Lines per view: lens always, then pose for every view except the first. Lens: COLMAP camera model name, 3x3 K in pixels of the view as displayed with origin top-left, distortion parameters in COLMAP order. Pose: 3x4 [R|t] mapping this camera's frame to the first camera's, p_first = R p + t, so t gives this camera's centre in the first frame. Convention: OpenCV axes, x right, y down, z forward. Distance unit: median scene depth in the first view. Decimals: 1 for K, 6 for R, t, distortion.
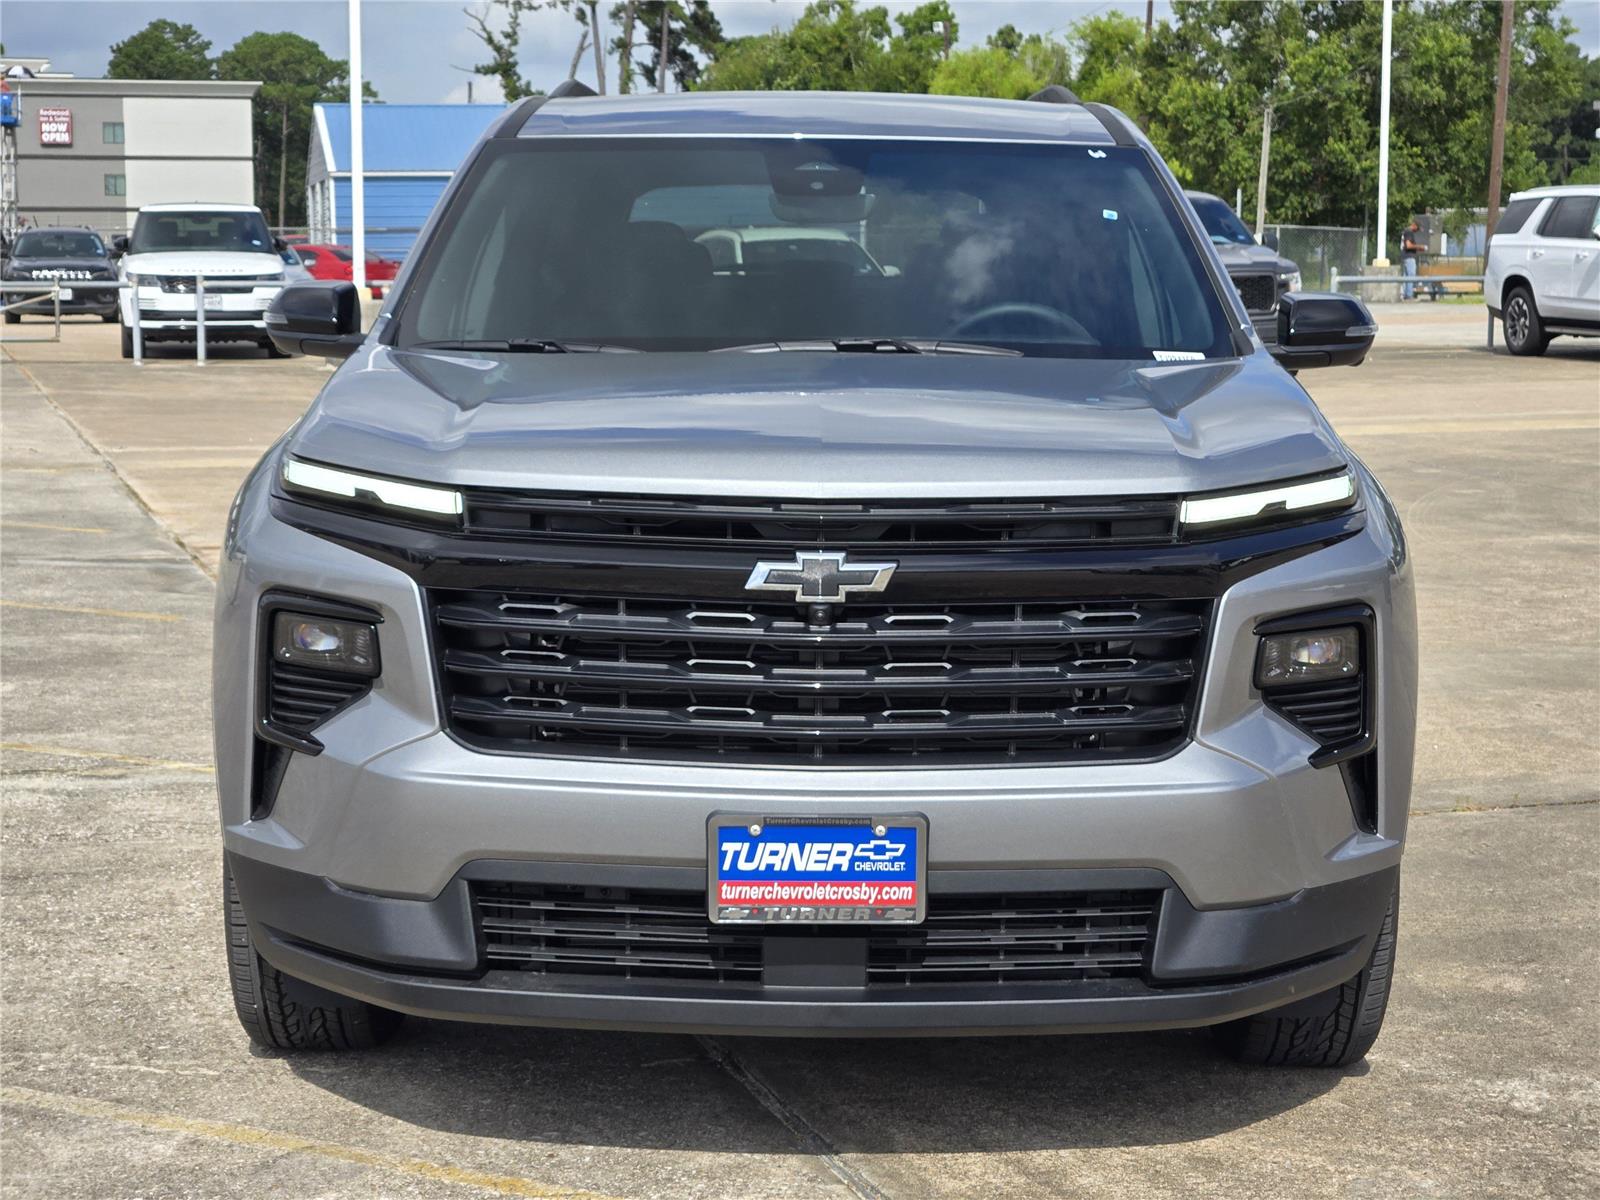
lens RADIAL K [[2929.6, 0, 862.0], [0, 2929.6, 602.0], [0, 0, 1]] dist [-0.198786, 2.002534]
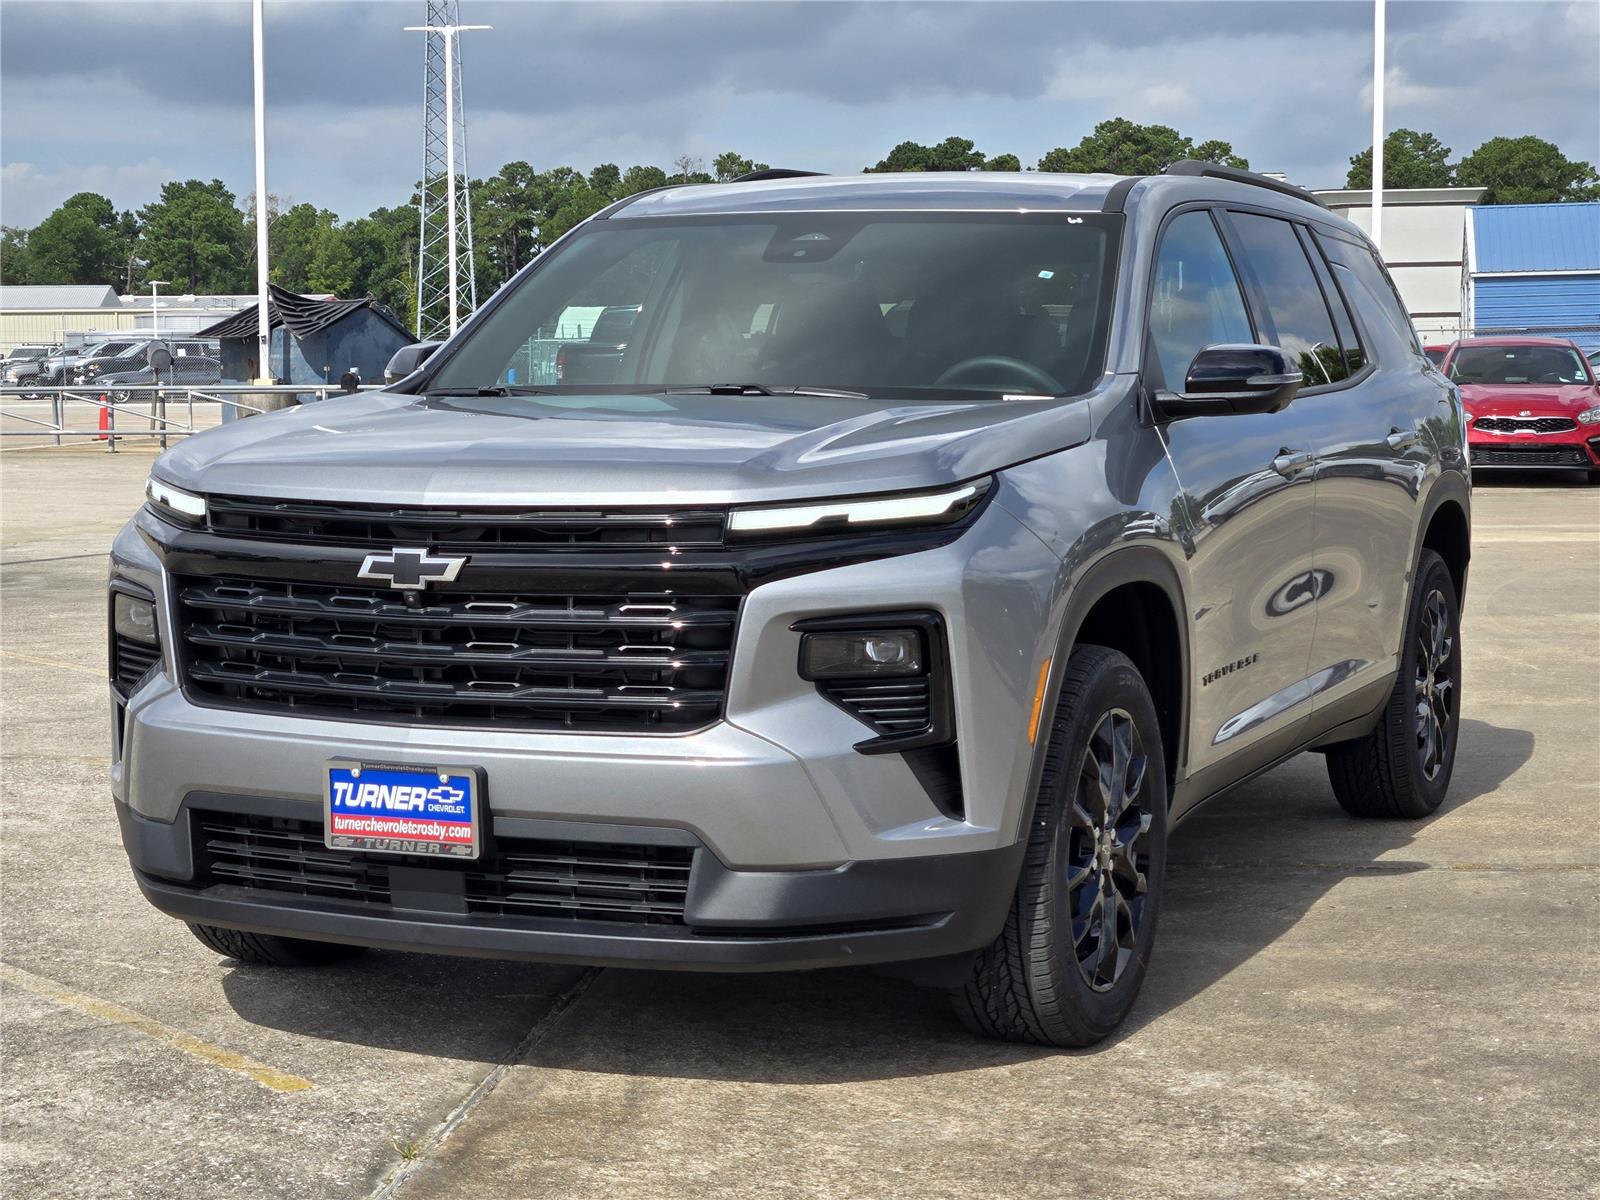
lens RADIAL K [[2929.6, 0, 862.0], [0, 2929.6, 602.0], [0, 0, 1]] dist [-0.198786, 2.002534]
pose [[0.924843, 0.024335, -0.379571, 0.603026], [-0.037209, 0.998953, -0.026615, 0.030052], [0.378526, 0.038738, 0.924780, -0.050052]]
